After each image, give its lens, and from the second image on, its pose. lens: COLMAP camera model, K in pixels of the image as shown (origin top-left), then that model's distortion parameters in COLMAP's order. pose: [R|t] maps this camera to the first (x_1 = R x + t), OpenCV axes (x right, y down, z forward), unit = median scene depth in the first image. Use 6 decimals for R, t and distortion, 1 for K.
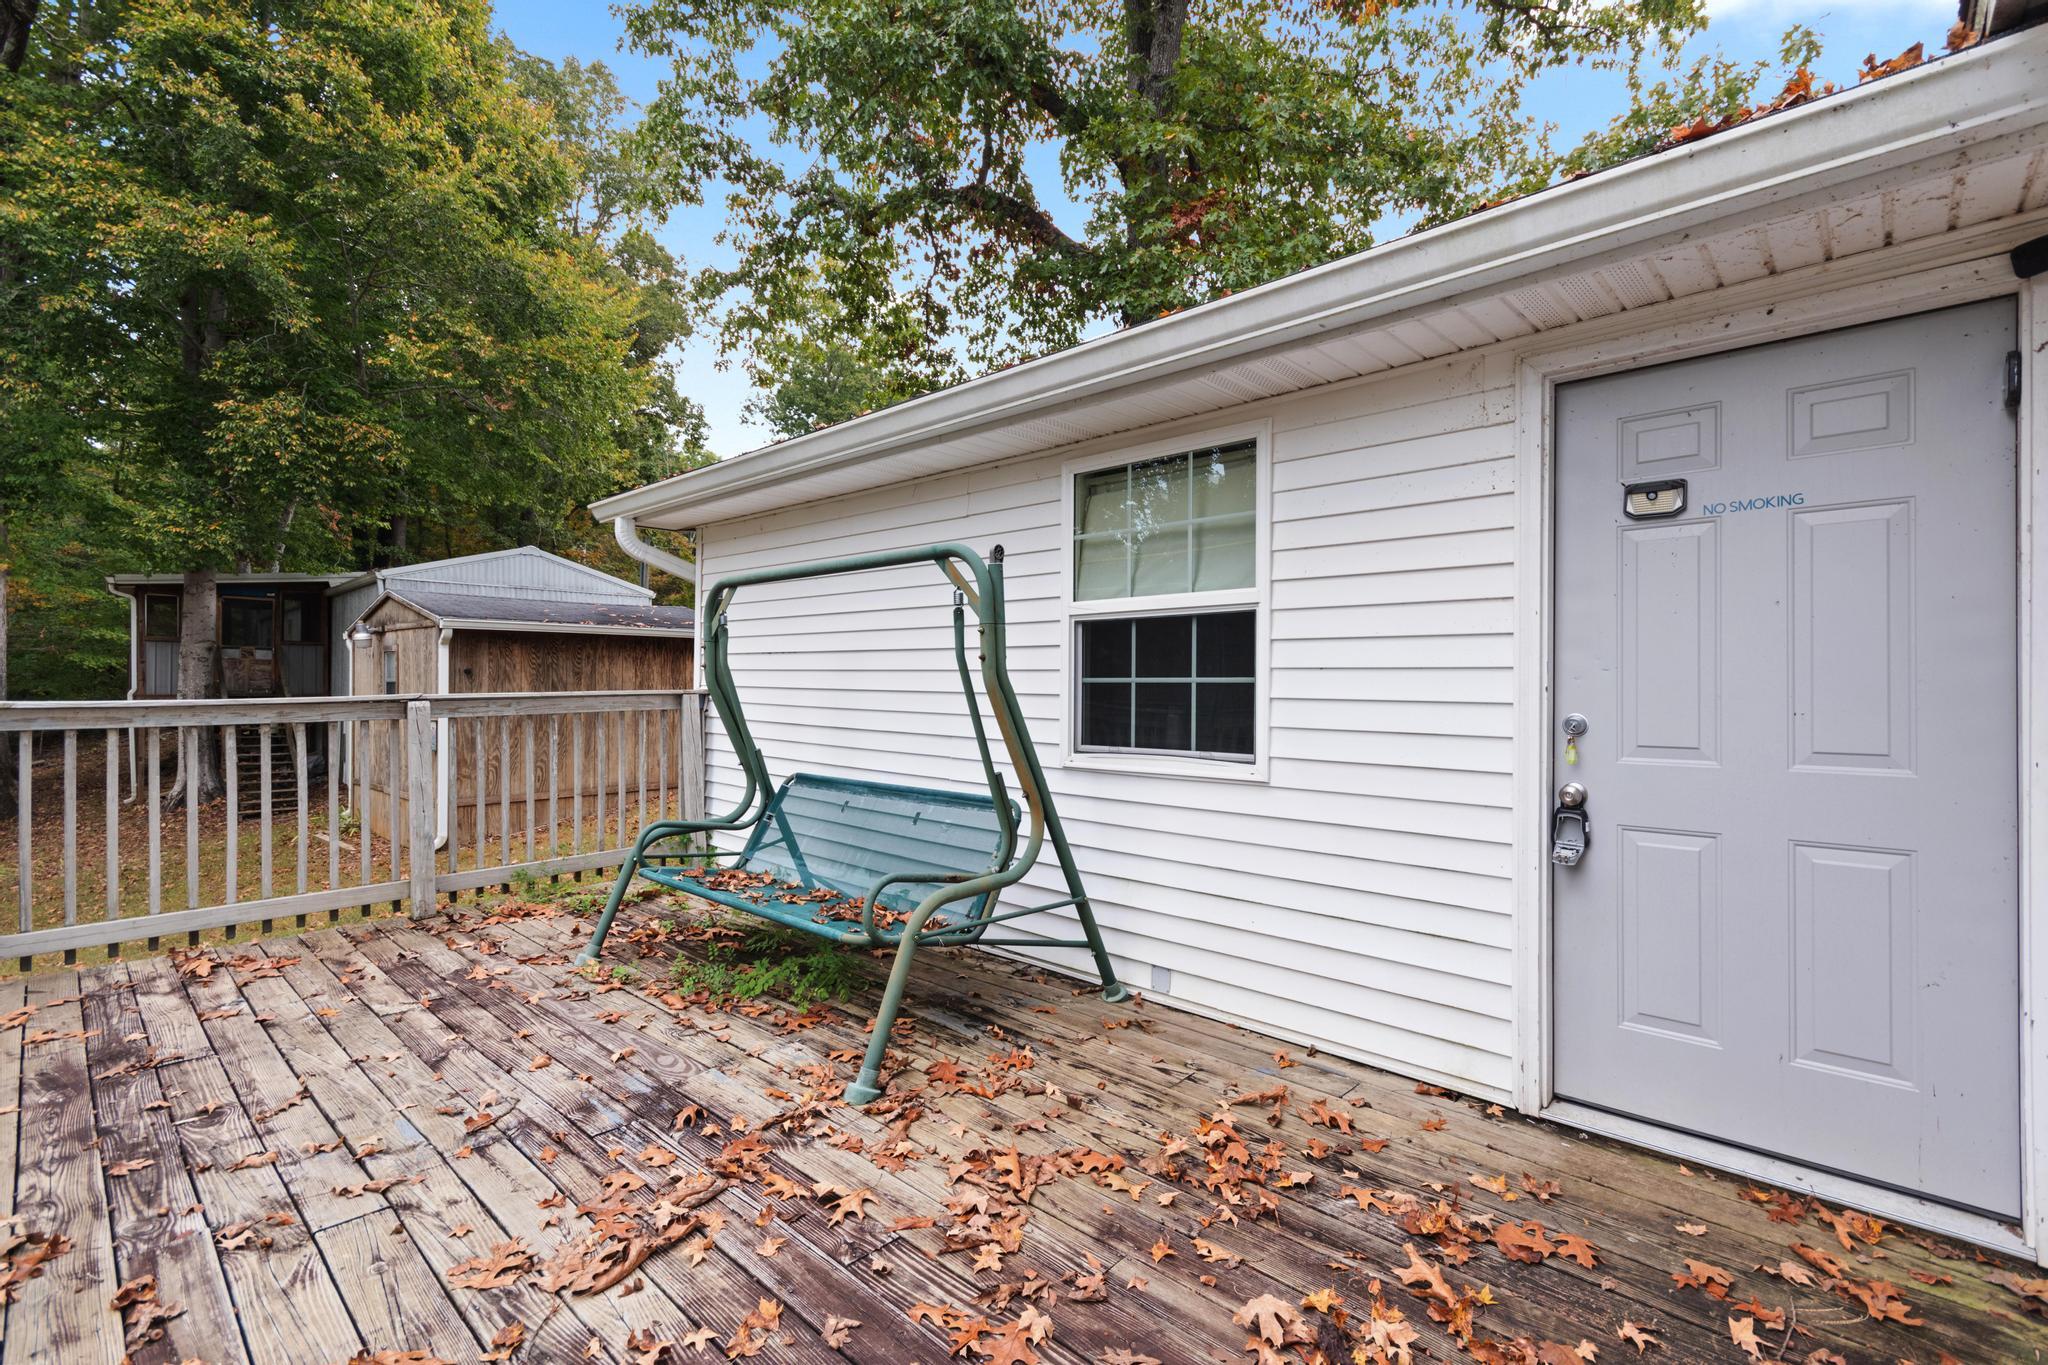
lens RADIAL K [[905.1, 0, 1021.4], [0, 905.1, 683.4], [0, 0, 1]] dist [0.008524, 0.000141]
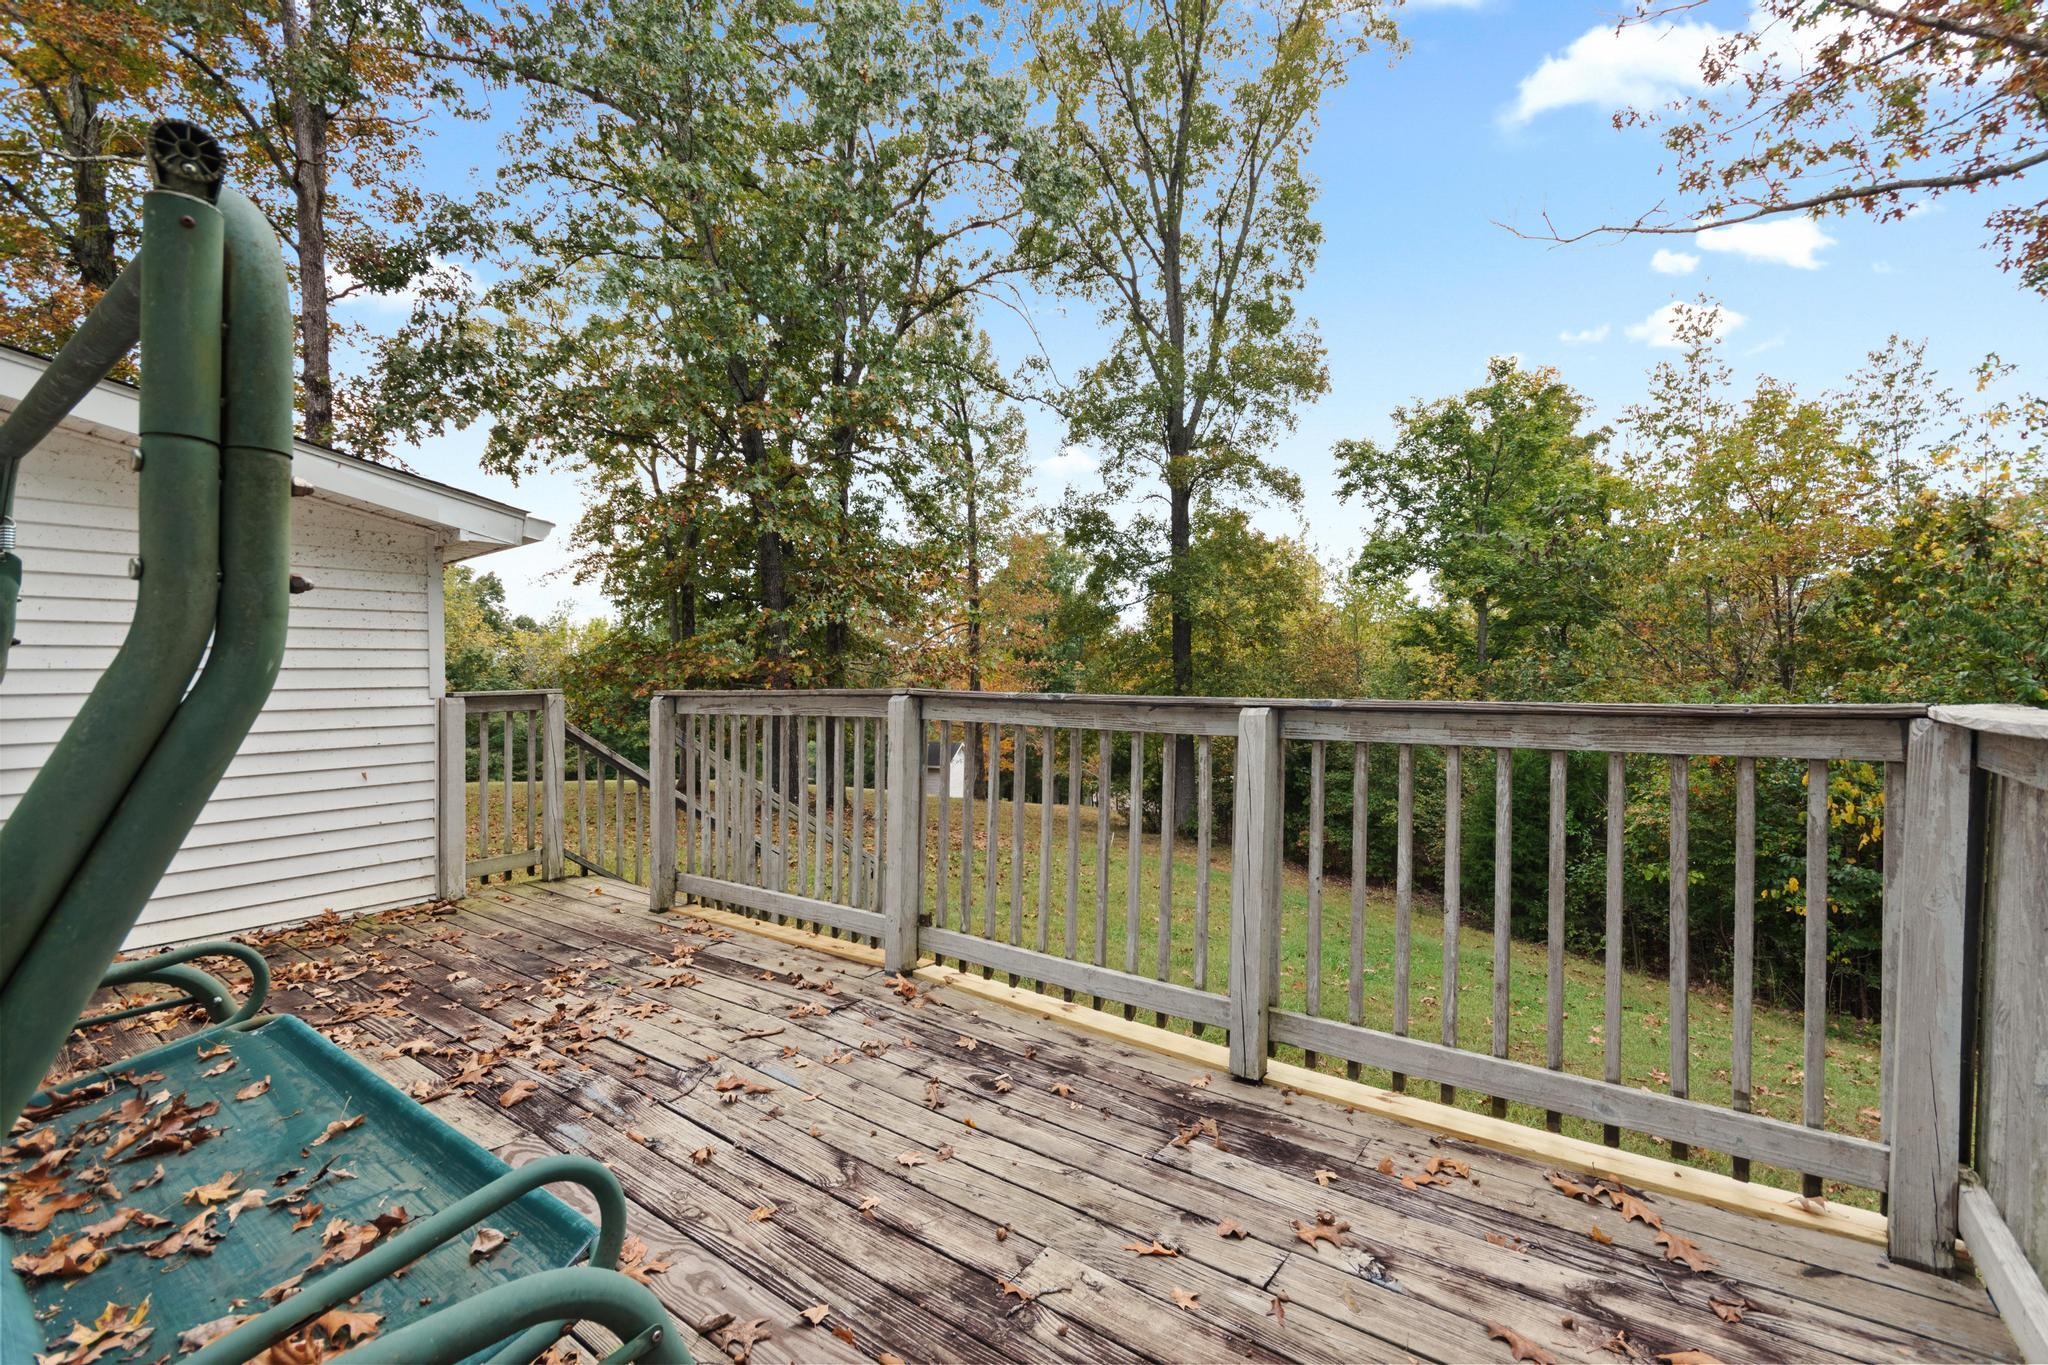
lens RADIAL K [[905.1, 0, 1023.6], [0, 905.1, 680.7], [0, 0, 1]] dist [0.008524, 0.000141]
pose [[-0.994604, 0.010889, -0.103167, -0.772926], [0.010305, 0.999928, 0.006193, -0.001502], [0.103226, 0.005096, -0.994645, 1.925425]]
